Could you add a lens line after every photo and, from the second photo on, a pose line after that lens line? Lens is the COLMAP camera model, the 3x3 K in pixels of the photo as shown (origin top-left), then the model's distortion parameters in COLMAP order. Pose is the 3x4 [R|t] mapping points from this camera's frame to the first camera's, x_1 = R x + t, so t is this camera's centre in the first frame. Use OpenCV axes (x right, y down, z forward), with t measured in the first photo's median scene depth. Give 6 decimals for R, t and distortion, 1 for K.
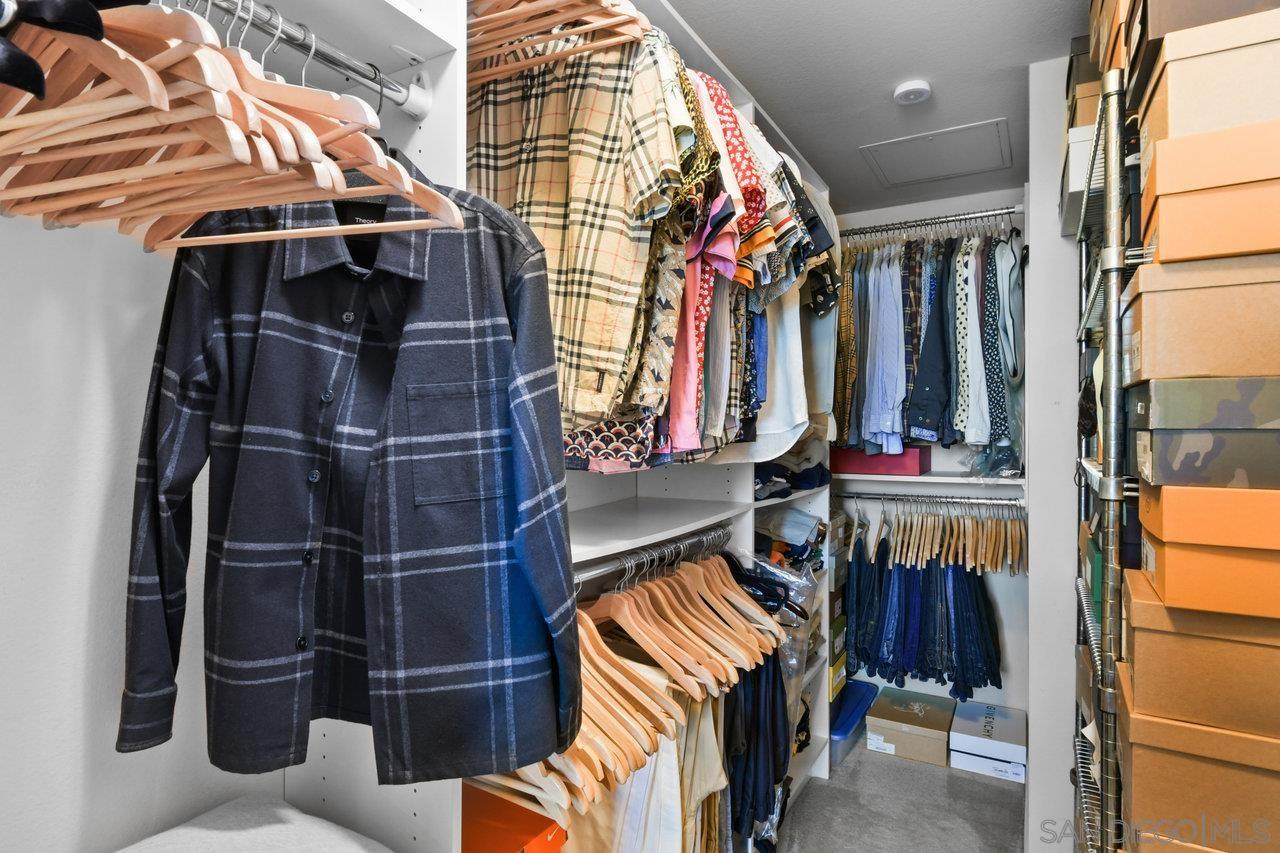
lens RADIAL K [[694.5, 0, 640.0], [0, 694.5, 426.5], [0, 0, 1]] dist [-0.000712, -0.000812]
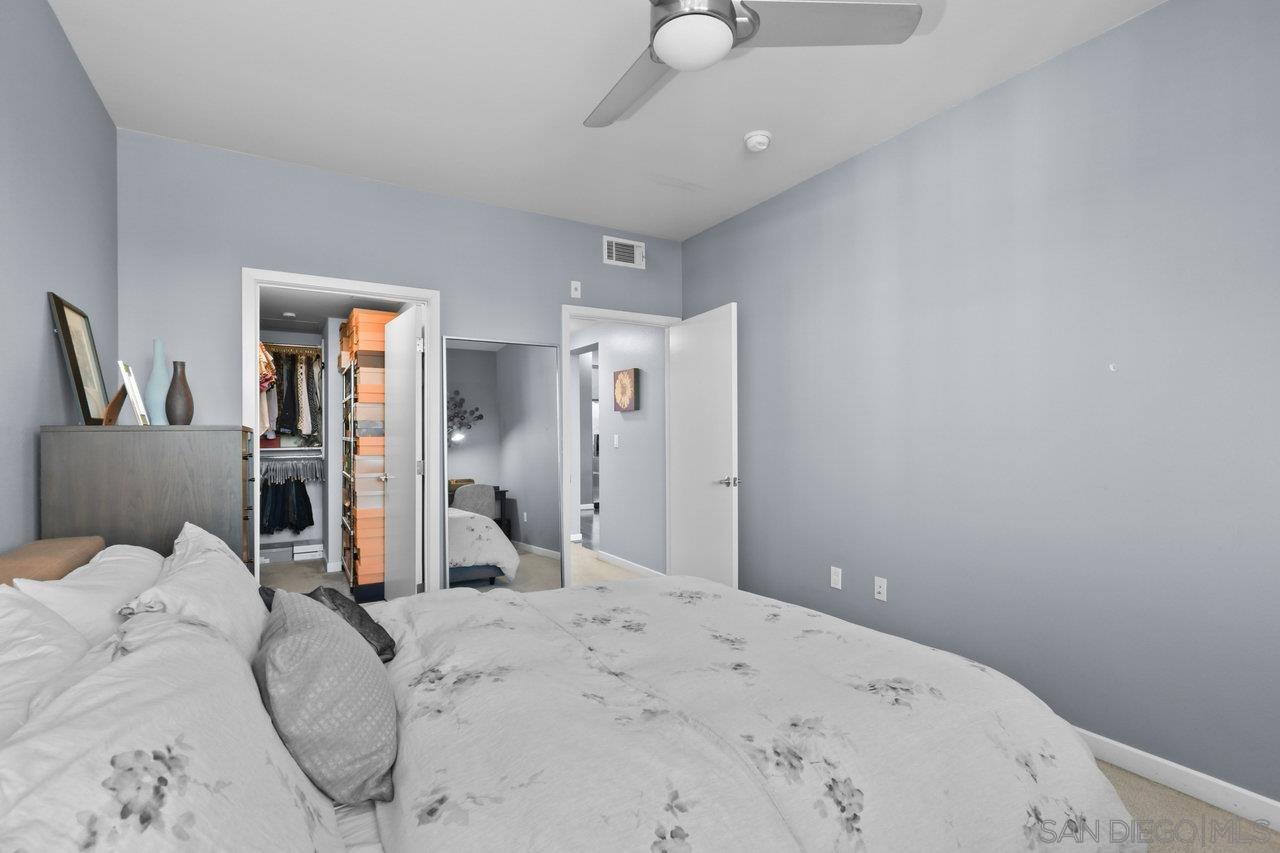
lens RADIAL K [[592.0, 0, 643.2], [0, 592.0, 416.5], [0, 0, 1]] dist [0.001682, 0.000423]
pose [[0.492245, 0.008003, 0.870420, -0.887768], [0.006806, 0.999892, -0.013043, -0.005443], [-0.870430, 0.012344, 0.492137, -1.298088]]
